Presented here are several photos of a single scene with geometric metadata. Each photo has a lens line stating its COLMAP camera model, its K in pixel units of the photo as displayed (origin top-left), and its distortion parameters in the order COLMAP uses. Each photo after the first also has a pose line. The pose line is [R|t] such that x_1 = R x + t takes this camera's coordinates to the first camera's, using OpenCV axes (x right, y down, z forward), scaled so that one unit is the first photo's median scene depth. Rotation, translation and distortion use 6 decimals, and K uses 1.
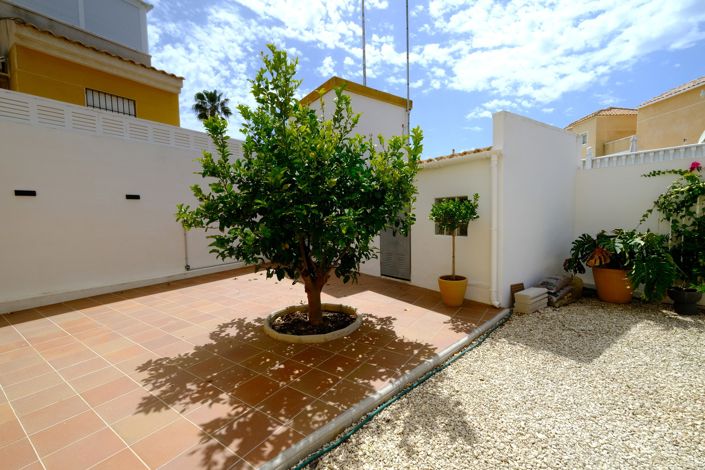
lens RADIAL K [[301.9, 0, 352.5], [0, 301.9, 235.0], [0, 0, 1]] dist [0.000592, 0.000182]
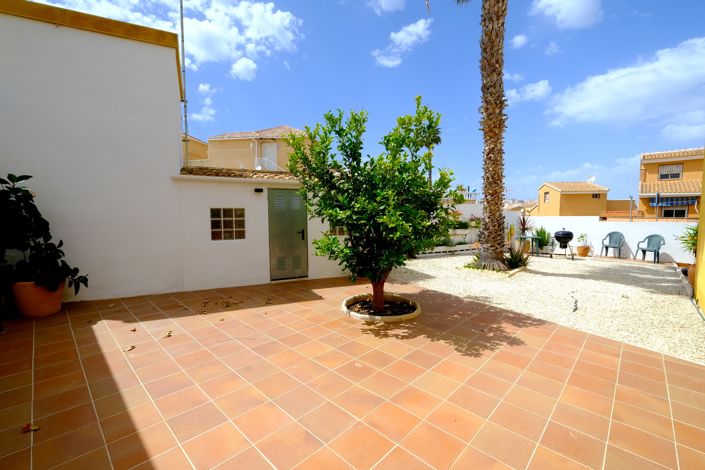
lens RADIAL K [[301.9, 0, 352.5], [0, 301.9, 235.0], [0, 0, 1]] dist [0.000592, 0.000182]
pose [[0.158554, -0.043436, 0.986394, -1.845587], [0.060483, 0.997583, 0.034207, -0.080902], [-0.985496, 0.054237, 0.160798, 1.230068]]
